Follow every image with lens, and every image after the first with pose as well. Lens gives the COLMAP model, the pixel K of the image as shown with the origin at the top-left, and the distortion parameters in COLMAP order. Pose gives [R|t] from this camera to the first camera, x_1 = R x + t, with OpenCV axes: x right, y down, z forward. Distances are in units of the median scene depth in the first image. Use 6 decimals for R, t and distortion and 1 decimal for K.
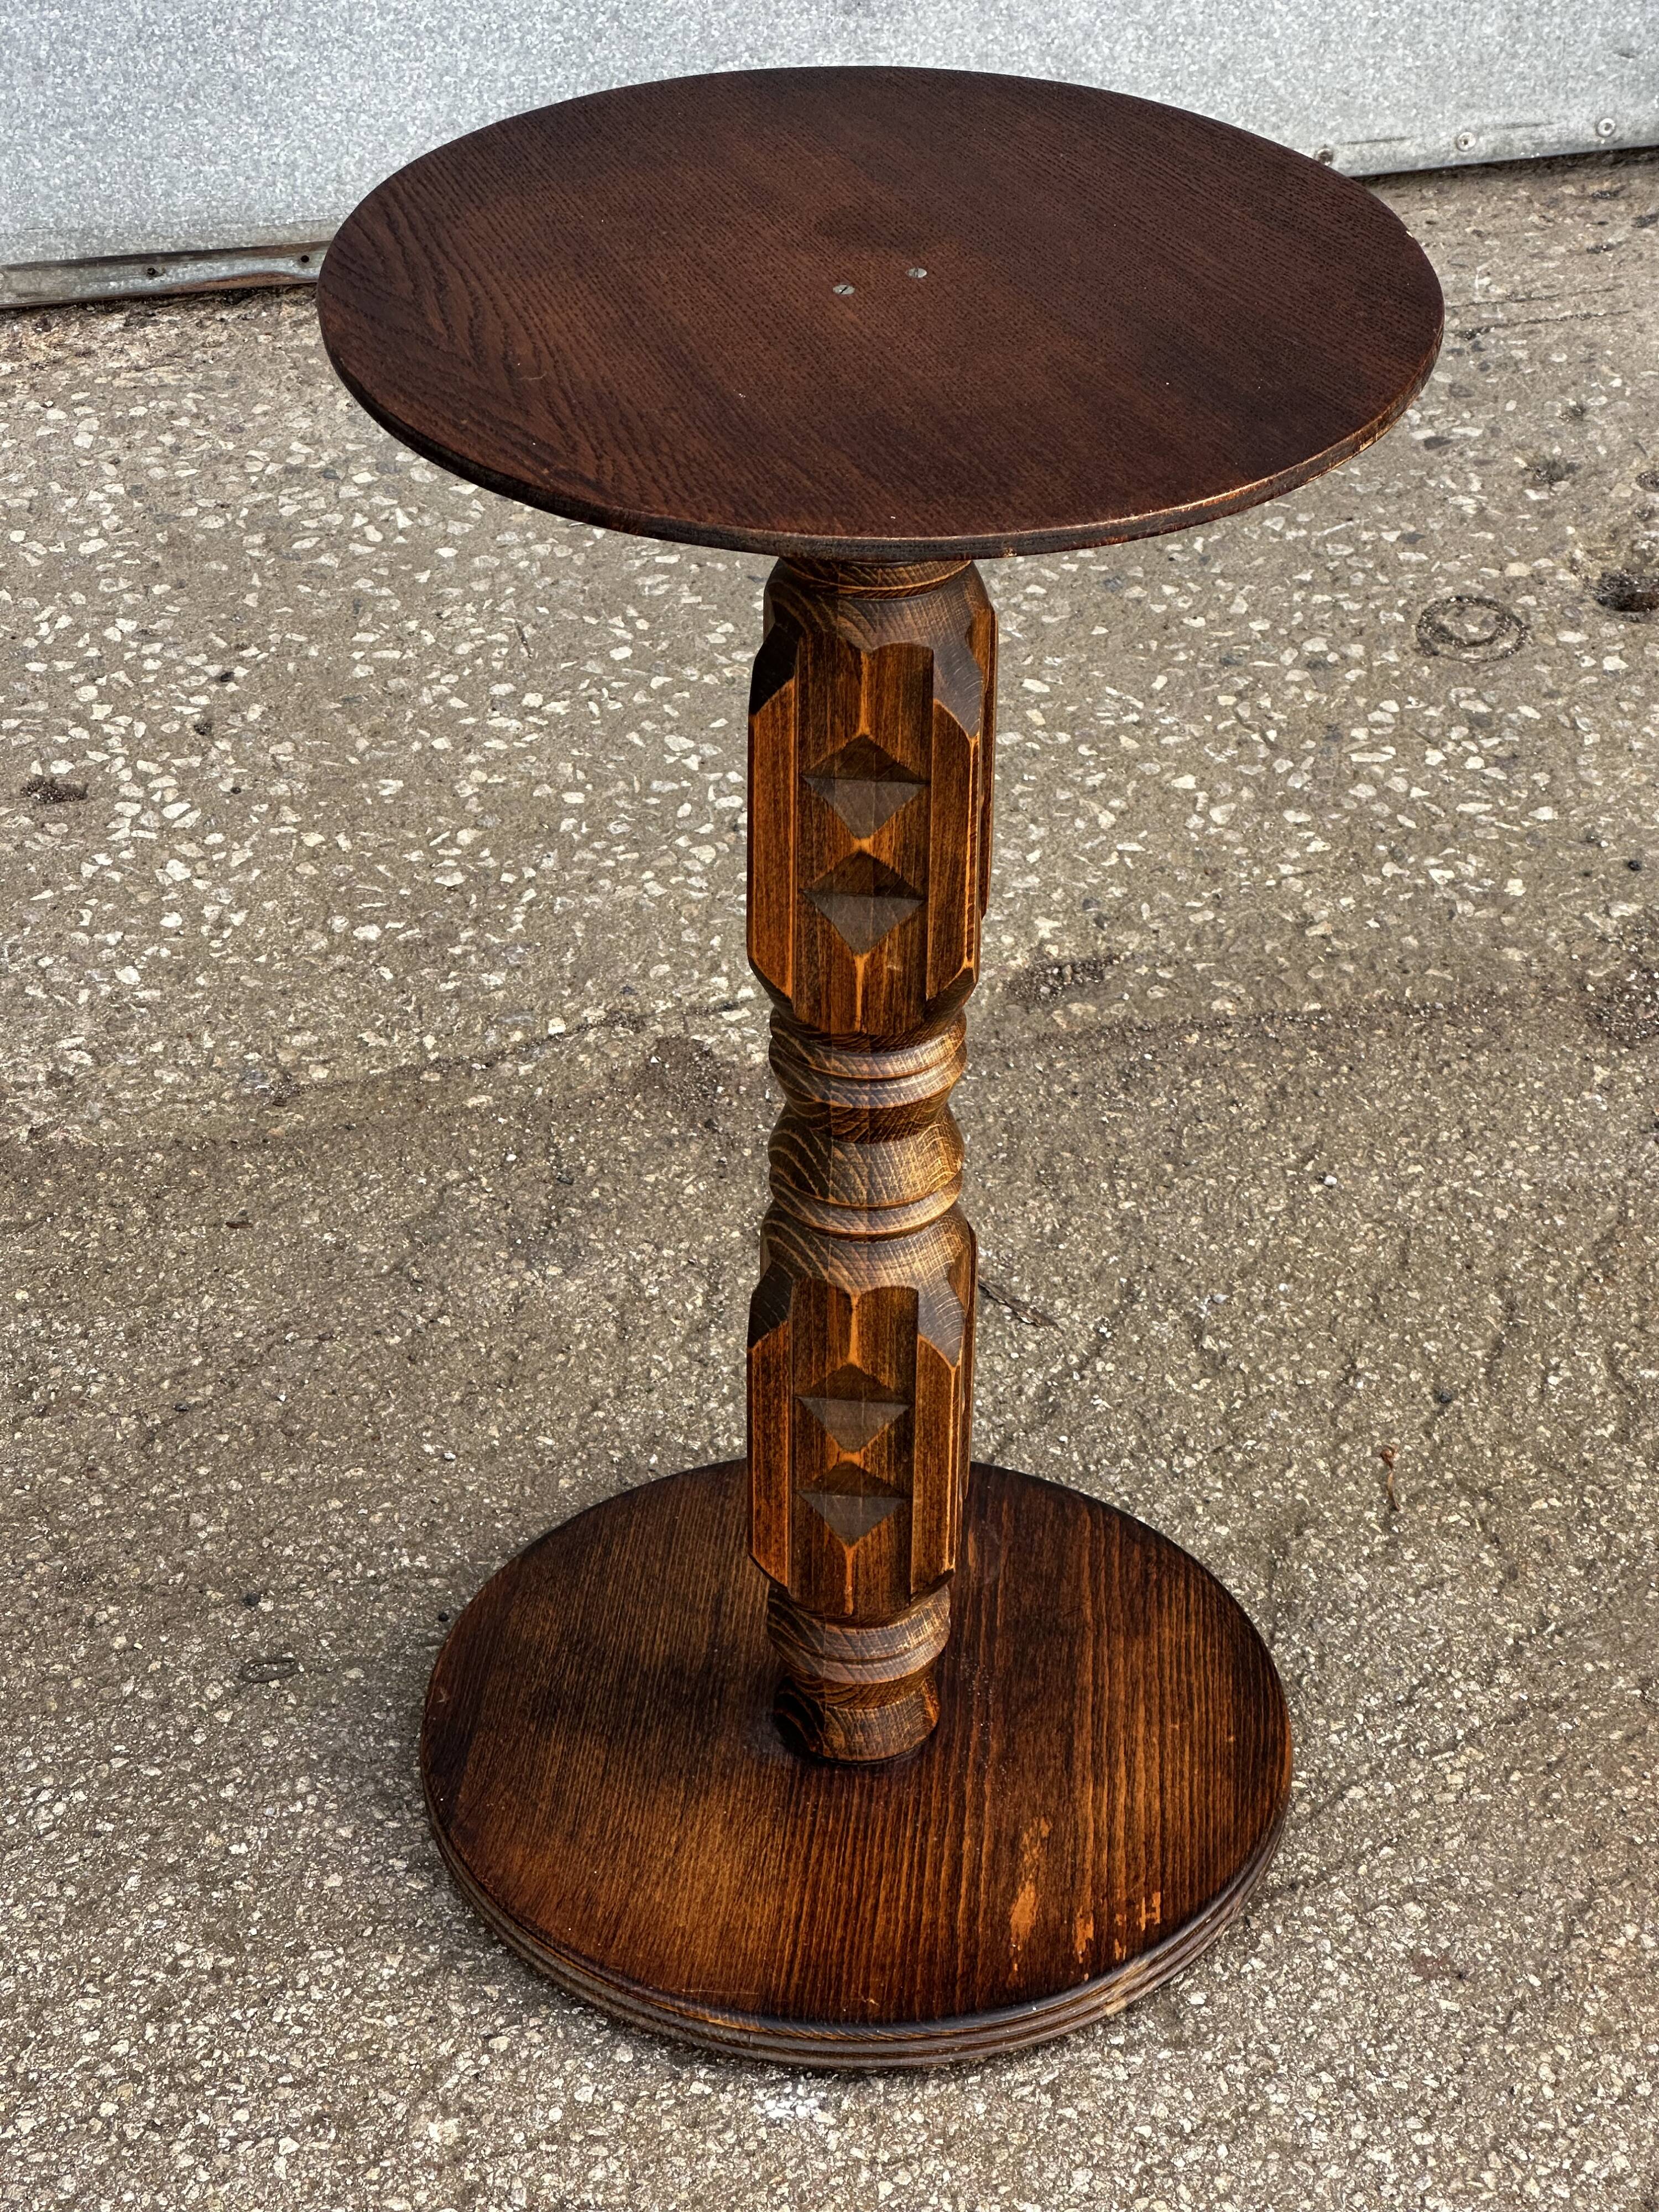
lens RADIAL K [[4929.1, 0, 834.2], [0, 4929.1, 1103.8], [0, 0, 1]] dist [0.181718, 0.000000]
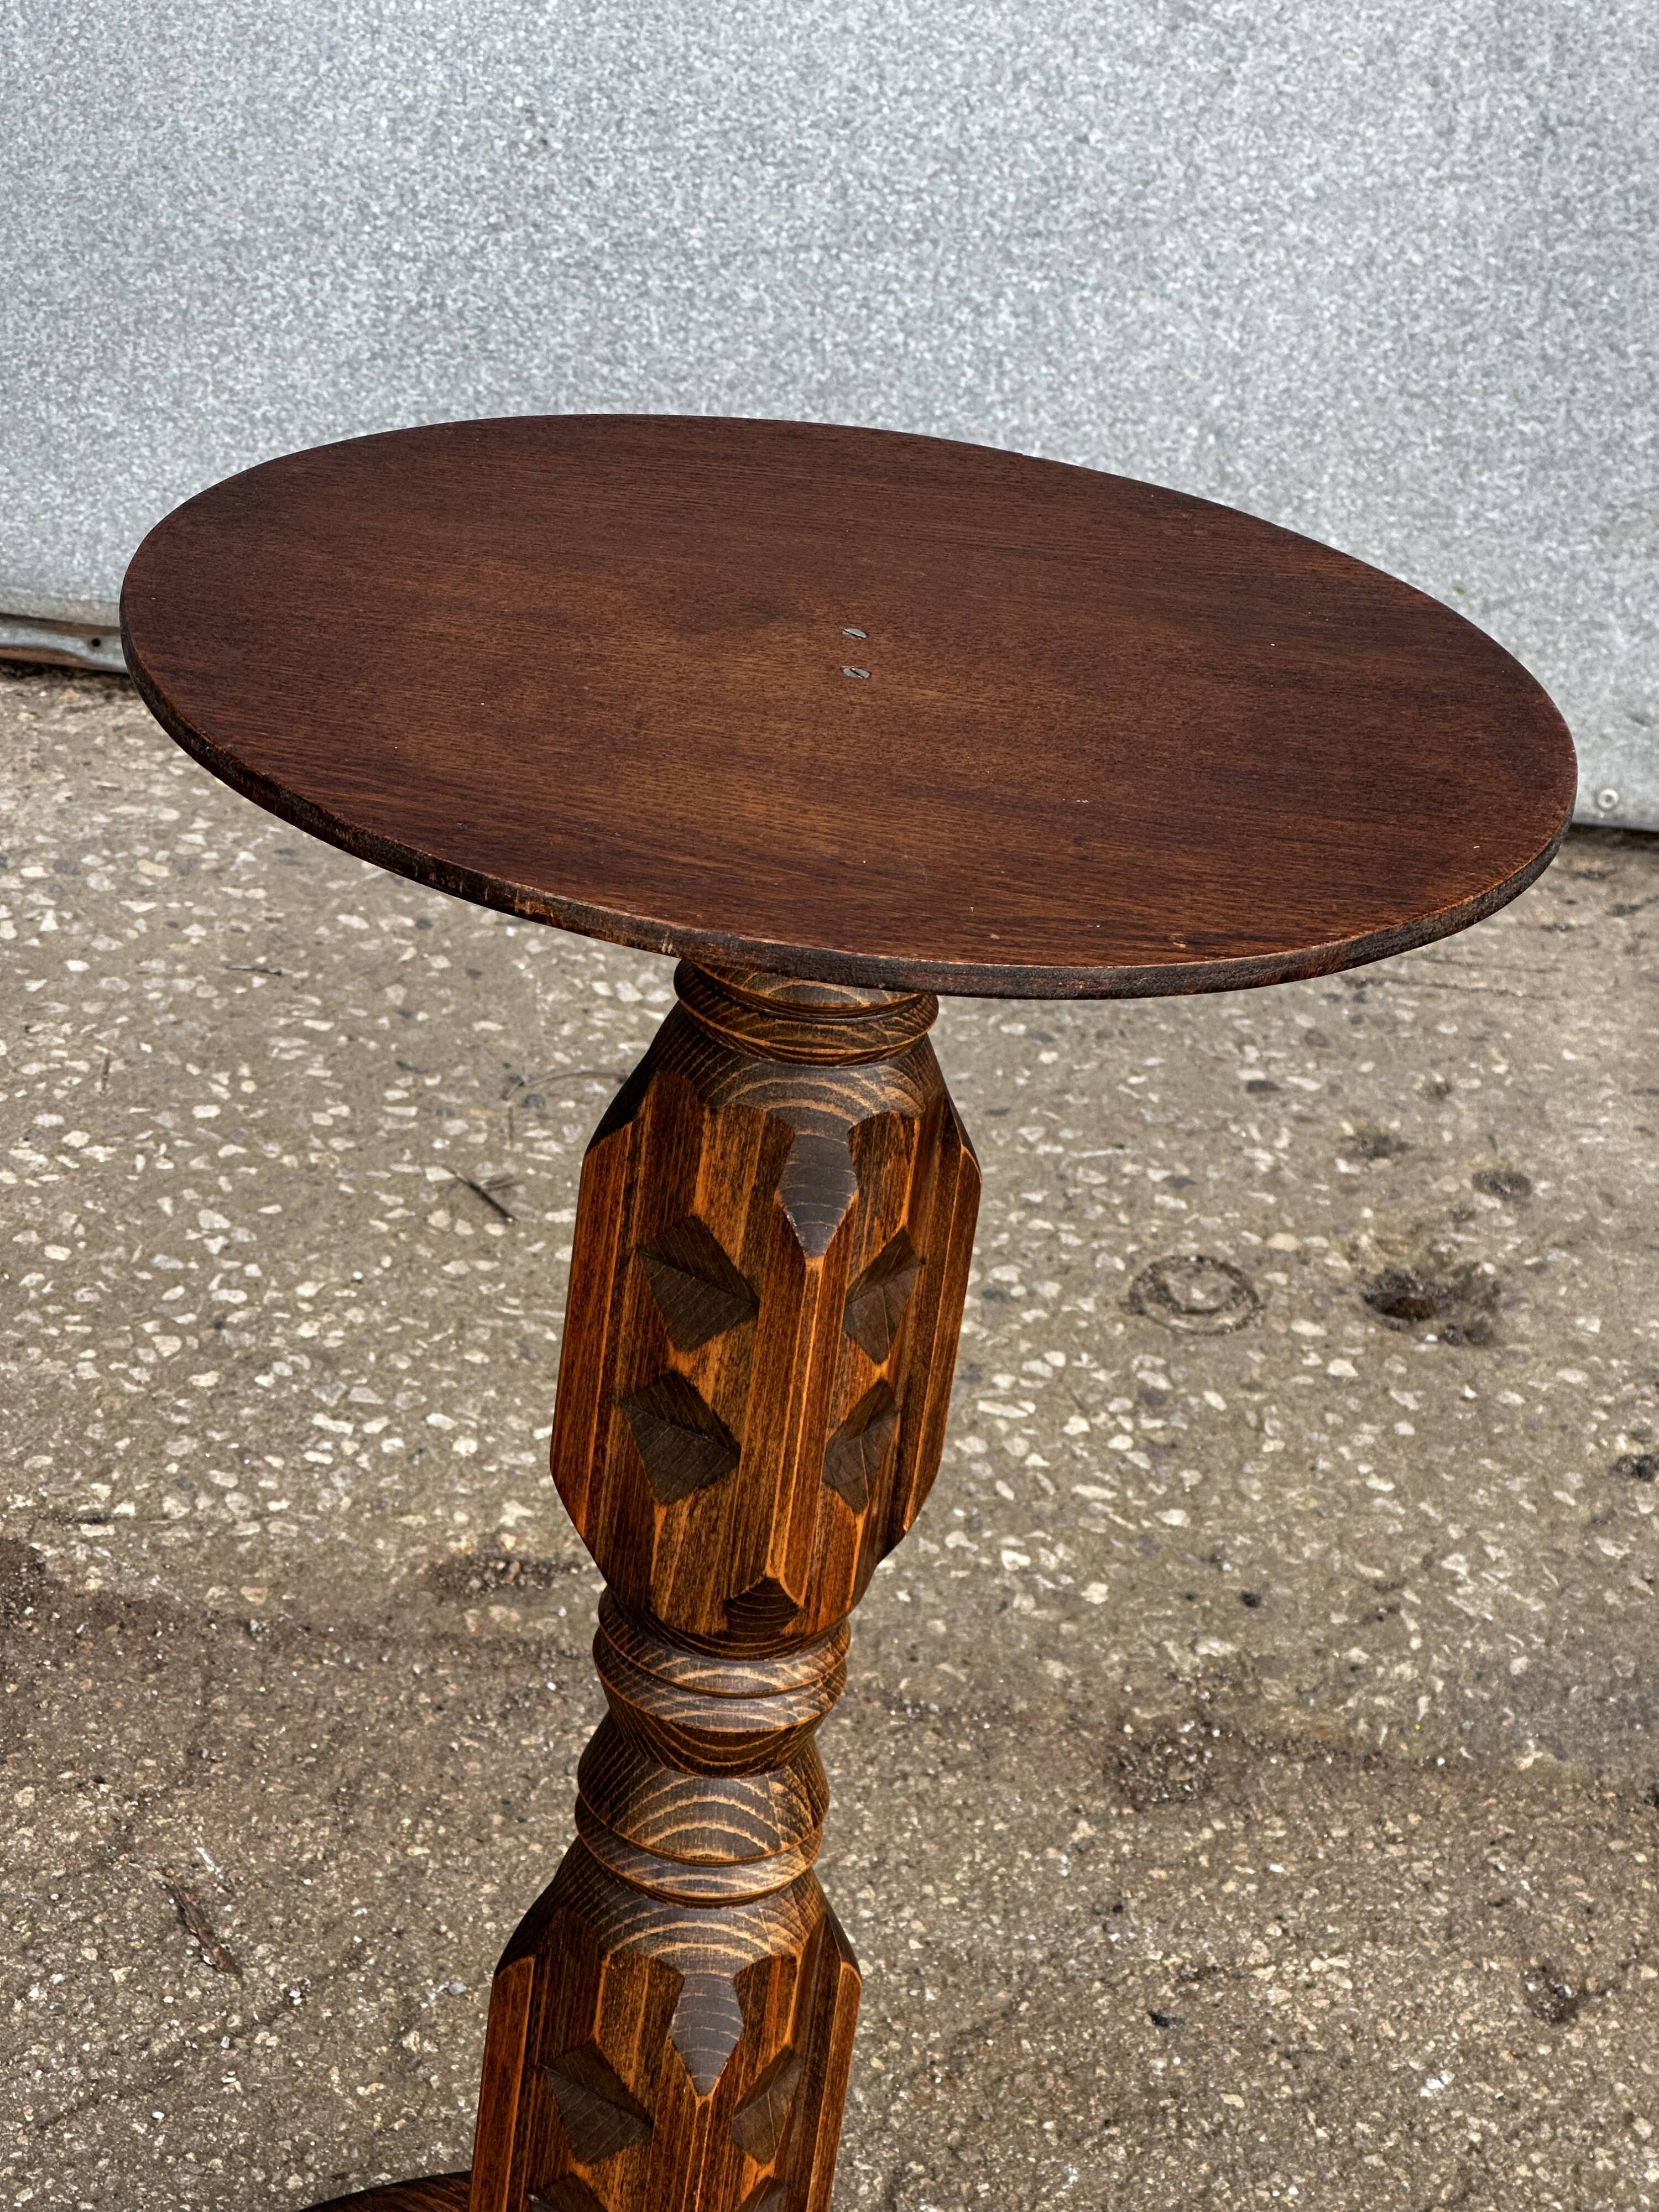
lens RADIAL K [[4929.1, 0, 840.0], [0, 4929.1, 1095.0], [0, 0, 1]] dist [0.181718, 0.000000]
pose [[0.967421, 0.202084, -0.152507, 0.215198], [-0.221572, 0.967248, -0.123846, -0.013500], [0.122485, 0.153603, 0.980512, 0.192592]]
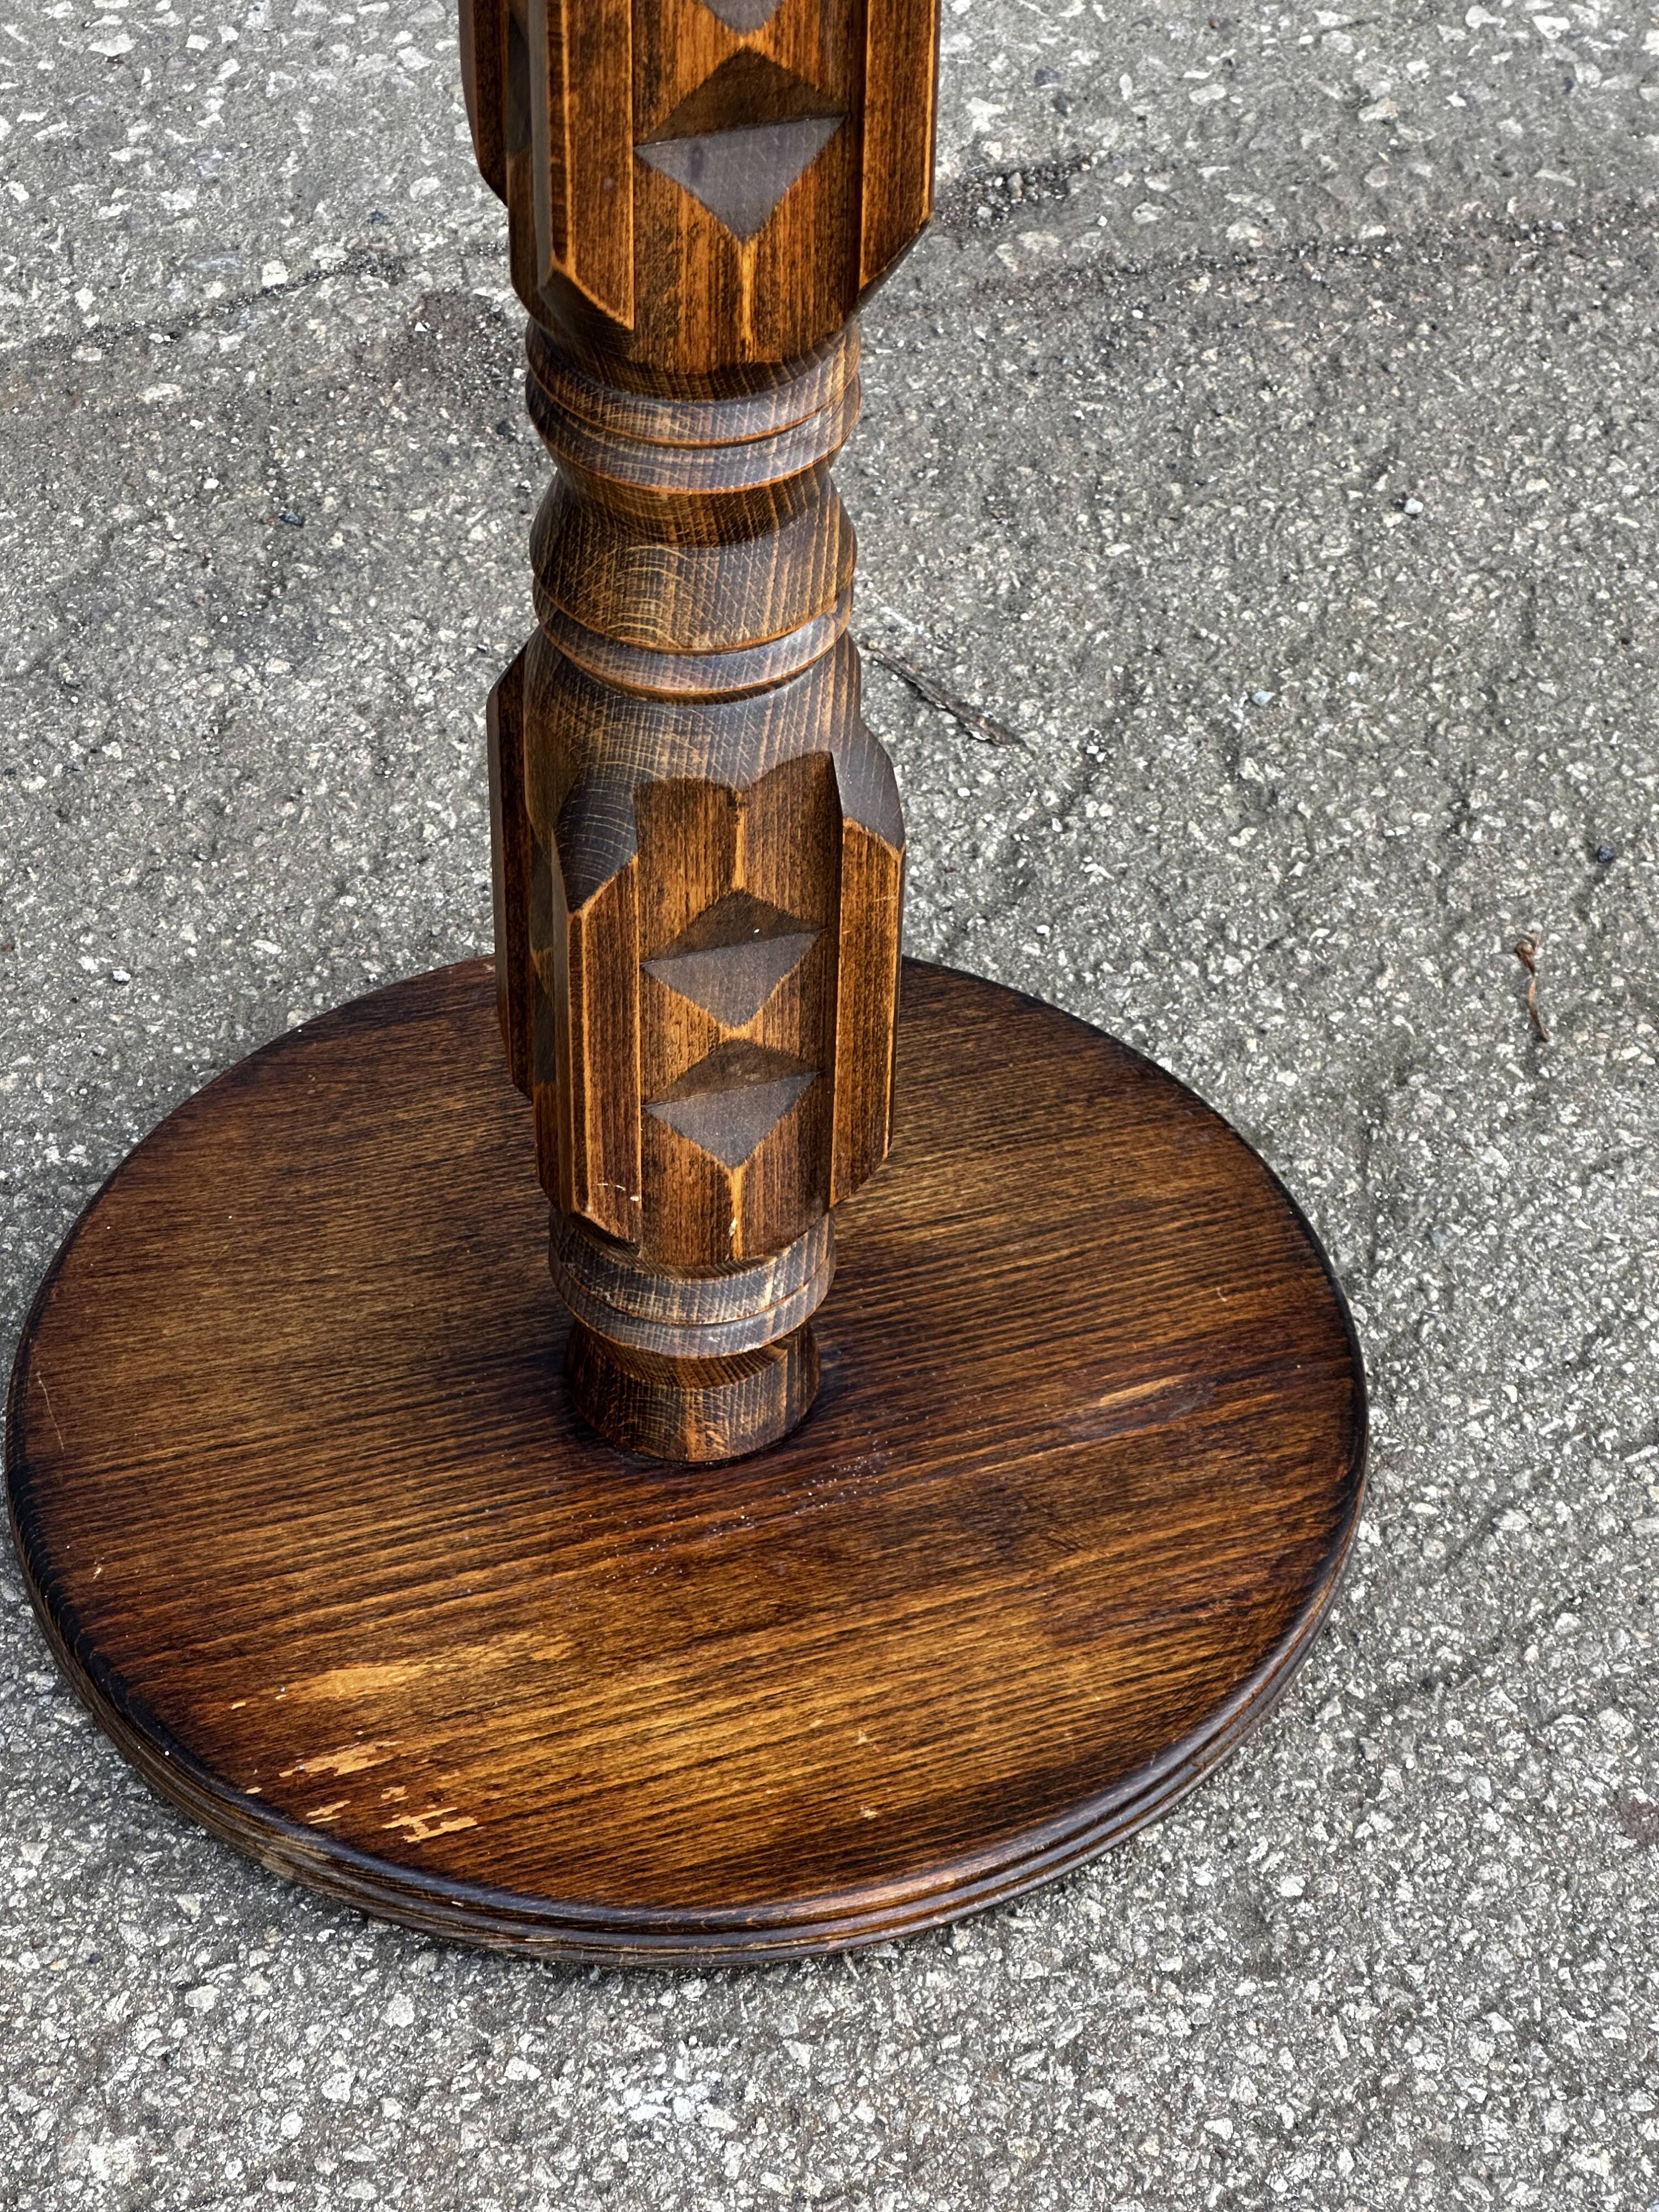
lens RADIAL K [[4929.1, 0, 853.2], [0, 4929.1, 1115.7], [0, 0, 1]] dist [0.181718, 0.000000]
pose [[0.999017, -0.017246, 0.040847, -0.006437], [0.009097, 0.981382, 0.191850, -0.032866], [-0.043395, -0.191289, 0.980574, 0.305626]]
